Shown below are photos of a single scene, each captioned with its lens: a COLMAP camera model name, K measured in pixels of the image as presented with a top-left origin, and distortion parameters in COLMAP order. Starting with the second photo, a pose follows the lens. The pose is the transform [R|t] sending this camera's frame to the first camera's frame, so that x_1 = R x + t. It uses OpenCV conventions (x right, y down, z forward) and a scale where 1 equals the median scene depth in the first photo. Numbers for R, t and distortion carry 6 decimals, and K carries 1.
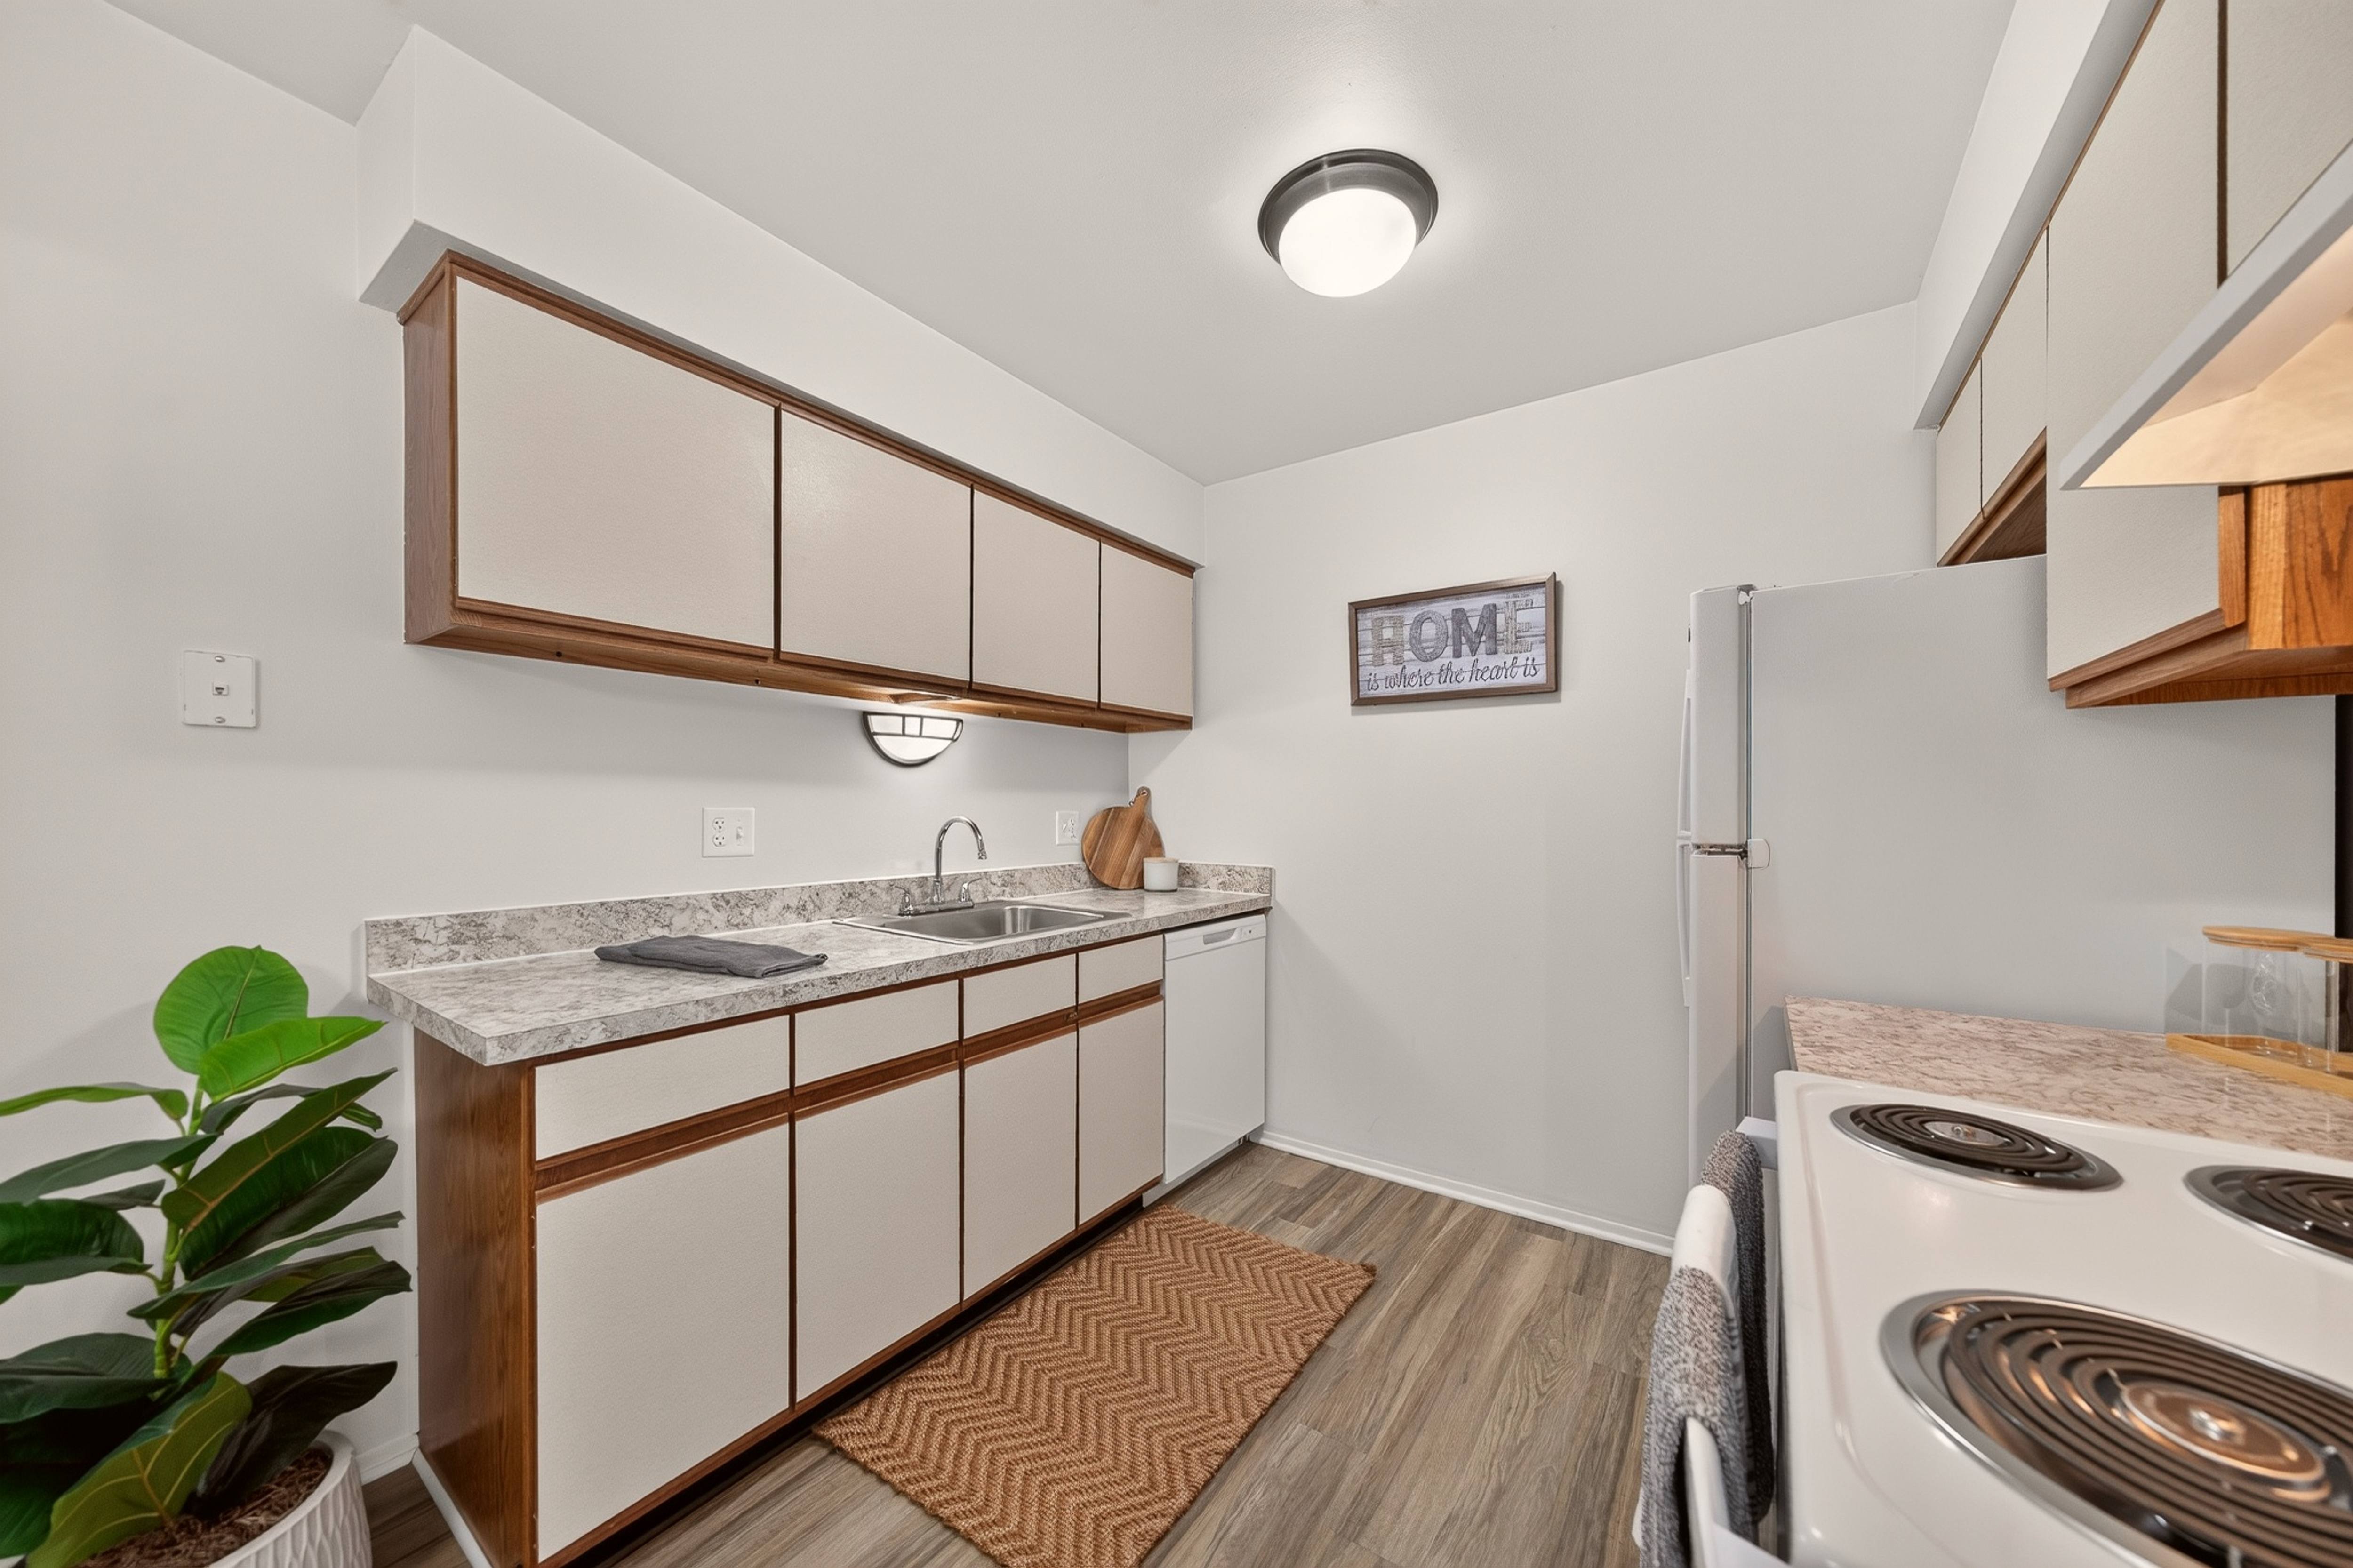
lens RADIAL K [[813.0, 0, 1186.6], [0, 813.0, 803.4], [0, 0, 1]] dist [-0.046504, 0.000067]
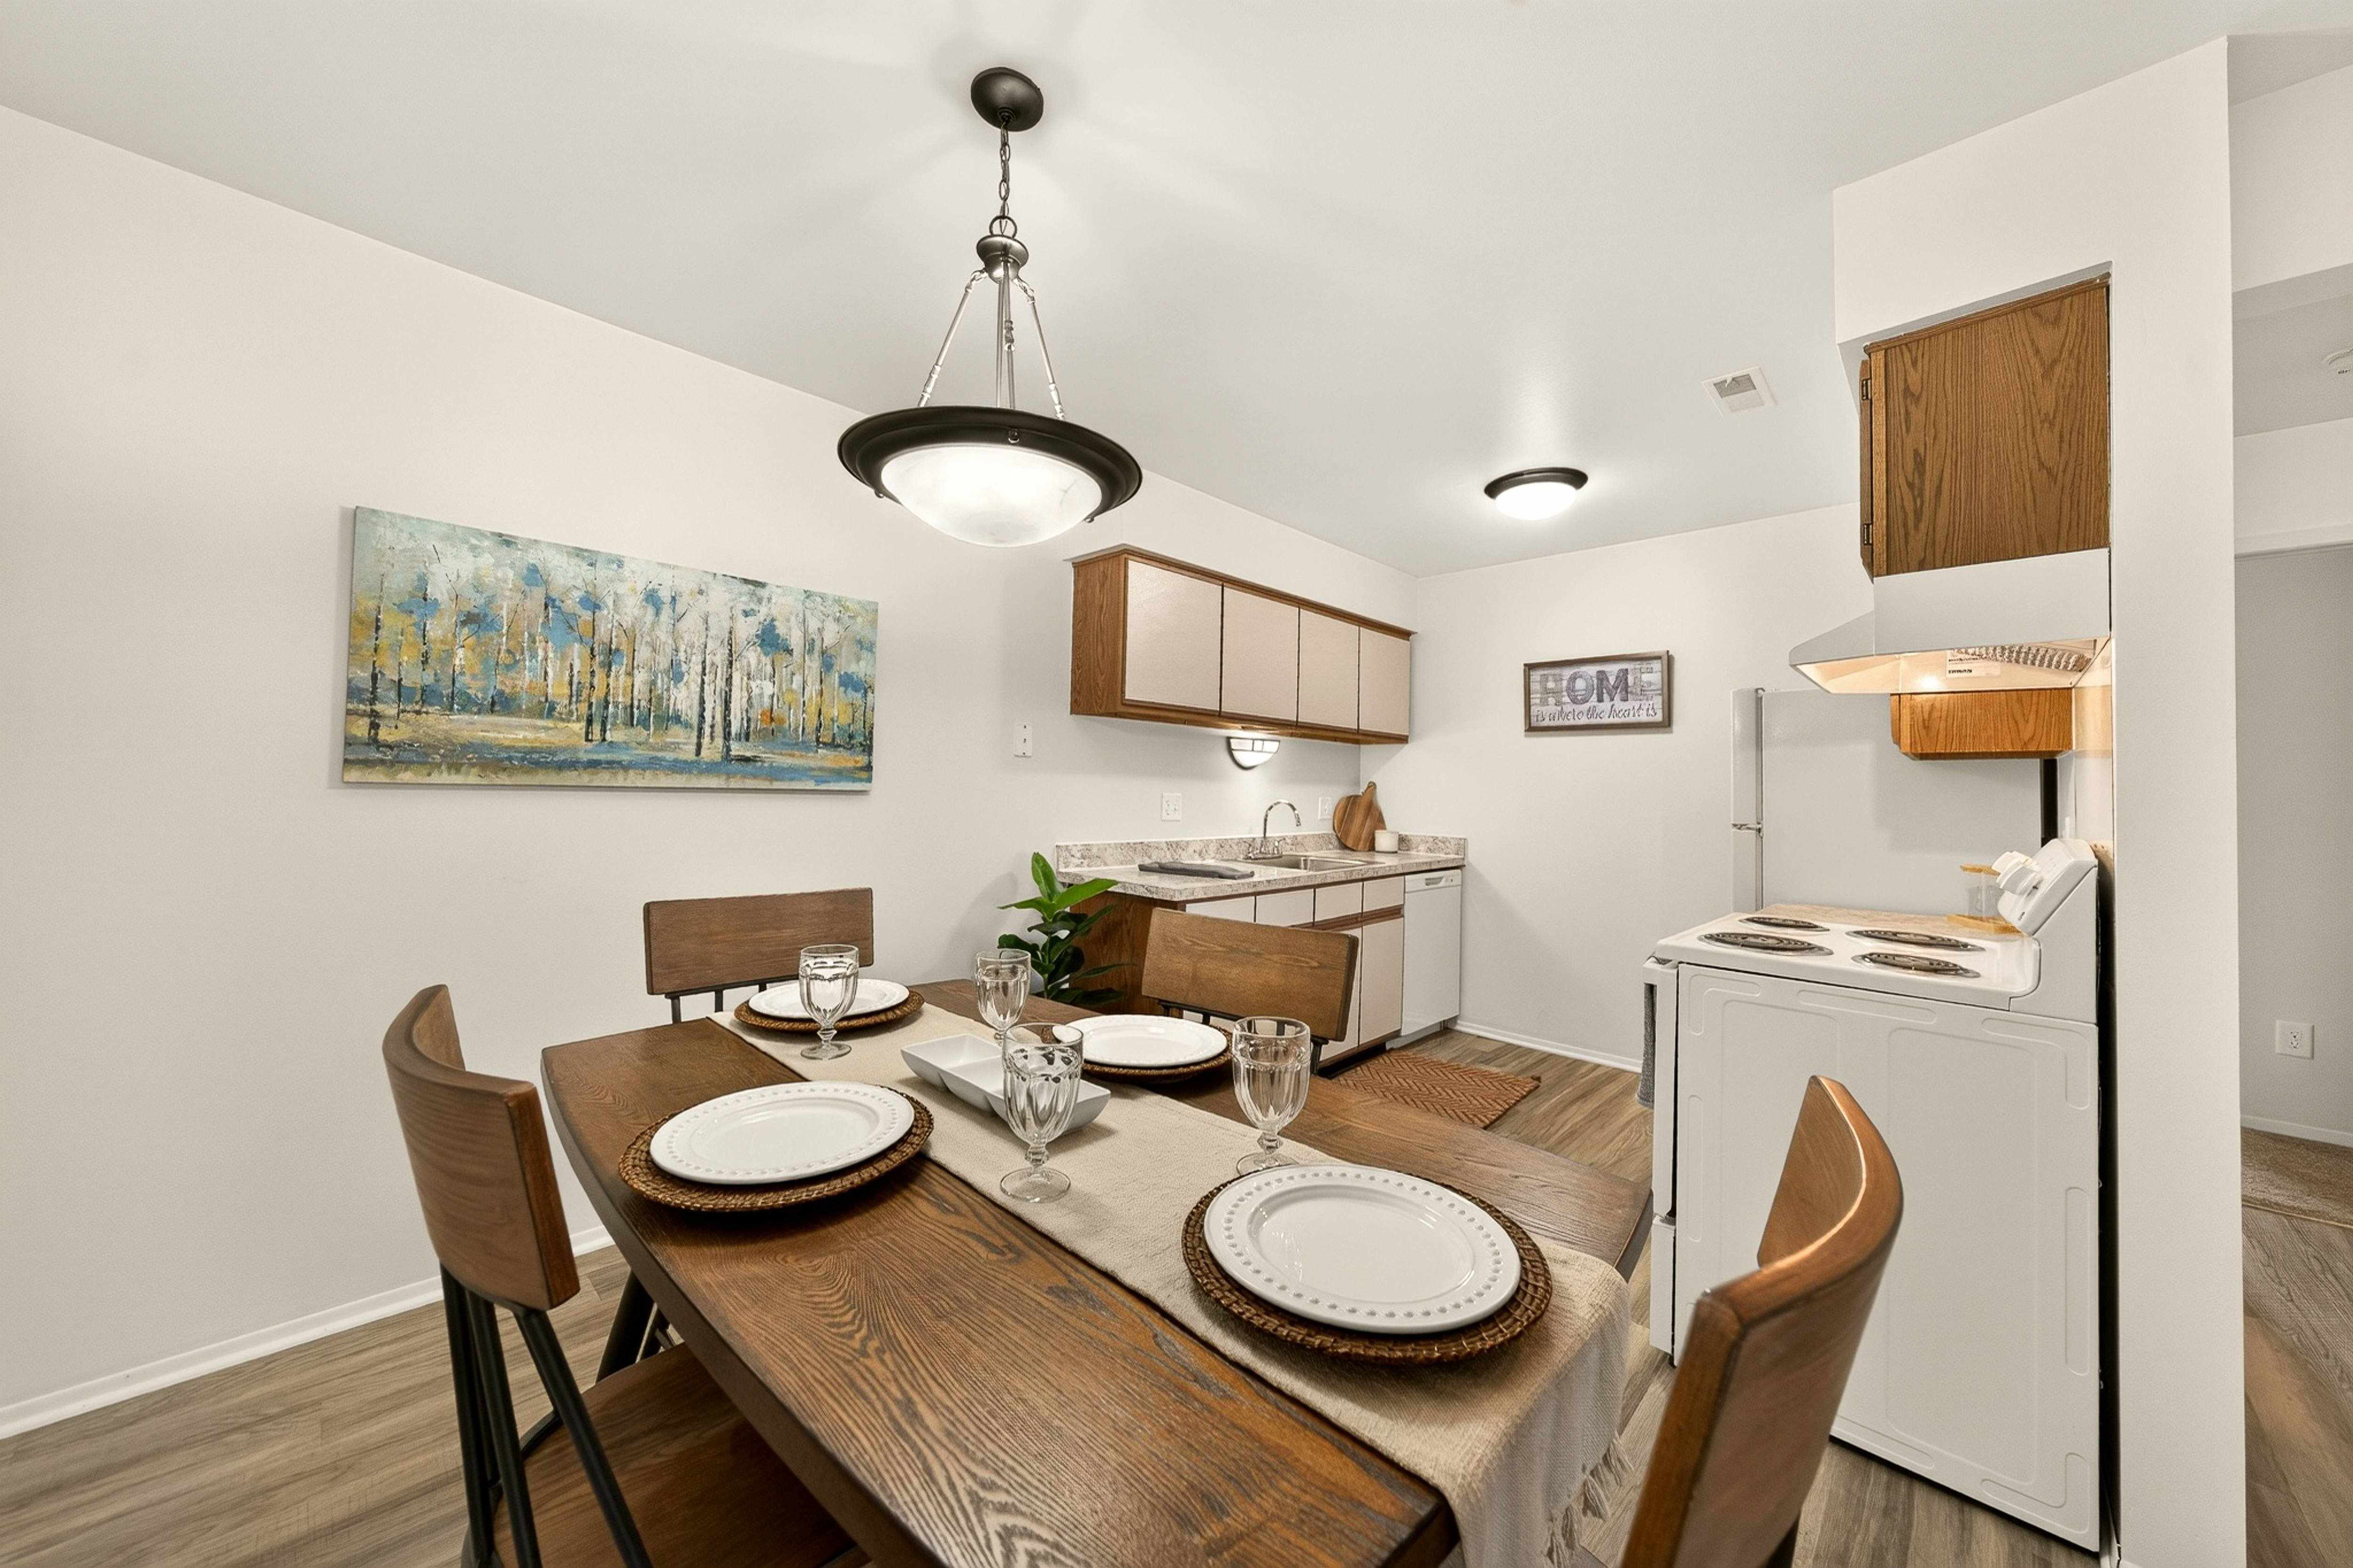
lens RADIAL K [[841.9, 0, 1184.7], [0, 841.9, 768.7], [0, 0, 1]] dist [-0.000302, 0.000019]
pose [[0.990000, 0.015286, -0.140233, -0.213750], [-0.018007, 0.999673, -0.018150, -0.012574], [0.139910, 0.020494, 0.989952, -0.672766]]
